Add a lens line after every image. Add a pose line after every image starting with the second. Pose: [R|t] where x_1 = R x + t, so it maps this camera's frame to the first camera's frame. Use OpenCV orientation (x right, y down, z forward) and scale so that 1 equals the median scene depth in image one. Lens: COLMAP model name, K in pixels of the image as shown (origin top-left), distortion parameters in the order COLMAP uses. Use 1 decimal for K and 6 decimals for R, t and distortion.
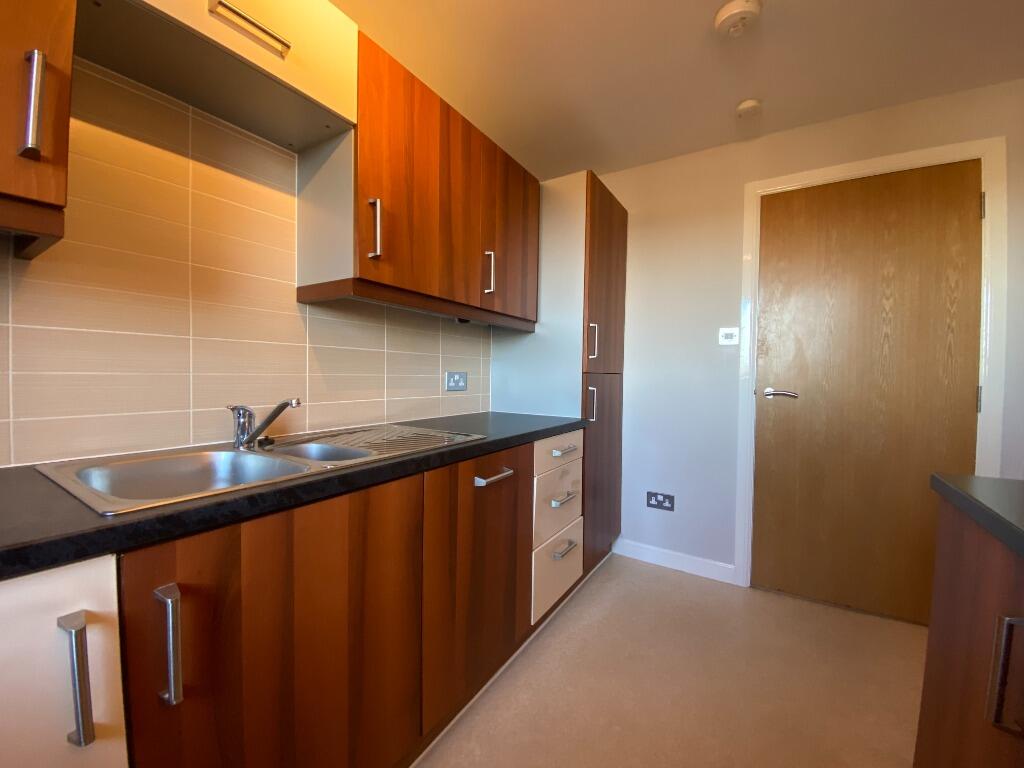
lens RADIAL K [[410.7, 0, 509.5], [0, 410.7, 376.8], [0, 0, 1]] dist [-0.009194, -0.002983]
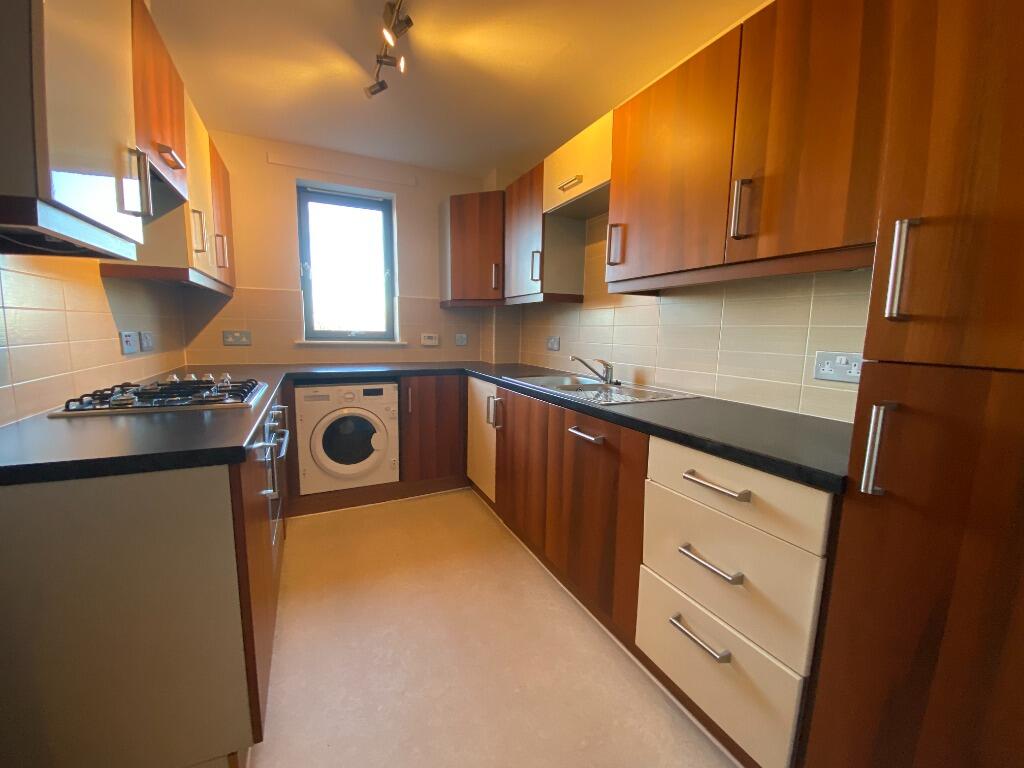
lens RADIAL K [[410.7, 0, 512.4], [0, 410.7, 390.6], [0, 0, 1]] dist [-0.009194, -0.002983]
pose [[-0.550849, 0.087405, -0.830015, 0.760175], [-0.031591, 0.991605, 0.125387, -0.015132], [0.834007, 0.095291, -0.543463, 1.067292]]
